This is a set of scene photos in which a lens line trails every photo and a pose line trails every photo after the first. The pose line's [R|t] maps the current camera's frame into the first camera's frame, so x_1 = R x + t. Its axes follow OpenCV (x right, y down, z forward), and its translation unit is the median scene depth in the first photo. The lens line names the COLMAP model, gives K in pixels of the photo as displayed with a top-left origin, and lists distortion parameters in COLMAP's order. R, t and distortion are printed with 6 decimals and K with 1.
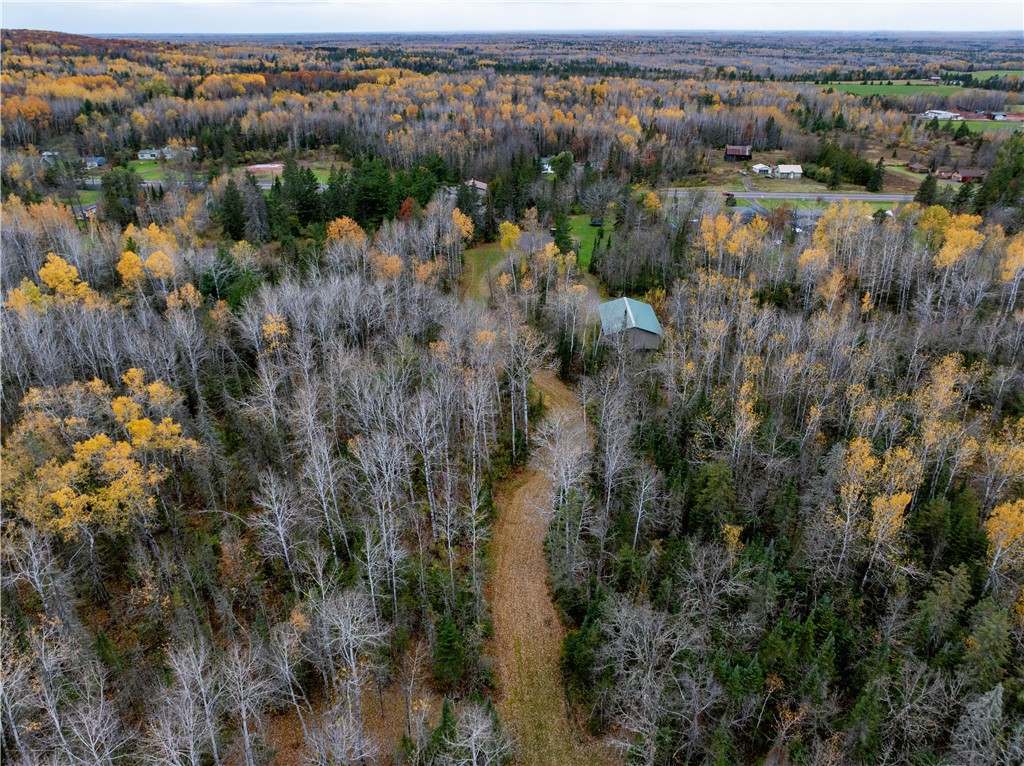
lens RADIAL K [[720.9, 0, 512.2], [0, 720.9, 380.8], [0, 0, 1]] dist [-0.008759, 0.015087]
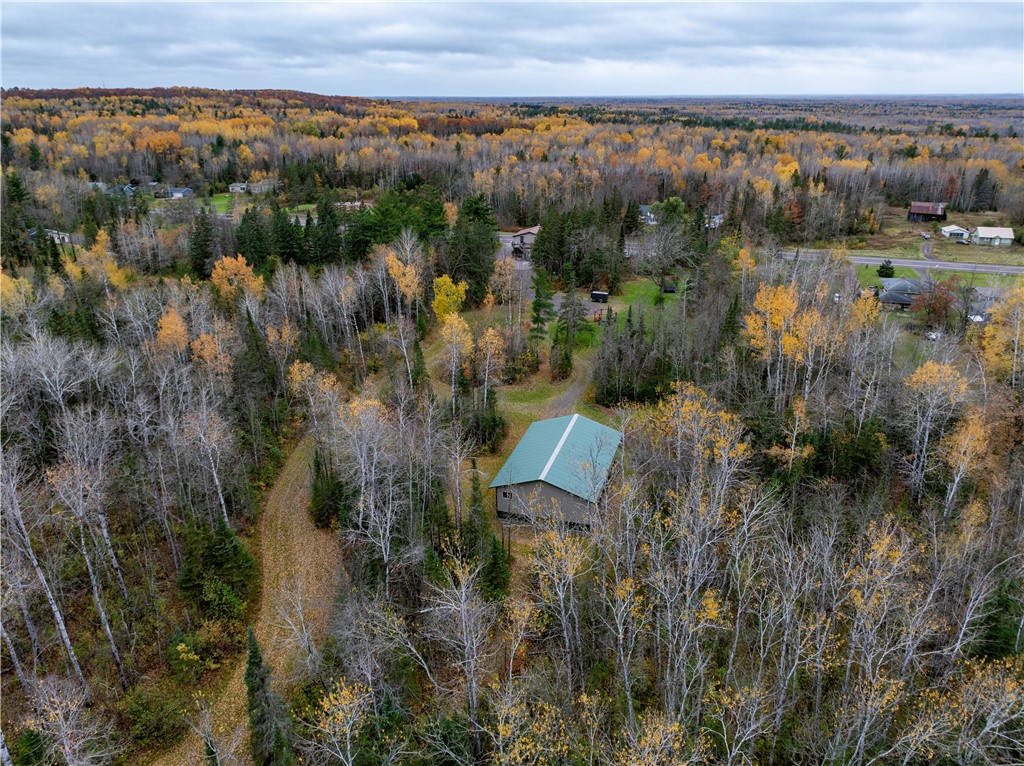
lens RADIAL K [[720.9, 0, 512.2], [0, 720.9, 385.2], [0, 0, 1]] dist [-0.008759, 0.015087]
pose [[0.964056, 0.098393, -0.246810, 0.097830], [-0.114851, 0.991959, -0.053162, -0.040887], [0.239594, 0.079598, 0.967605, 0.167423]]
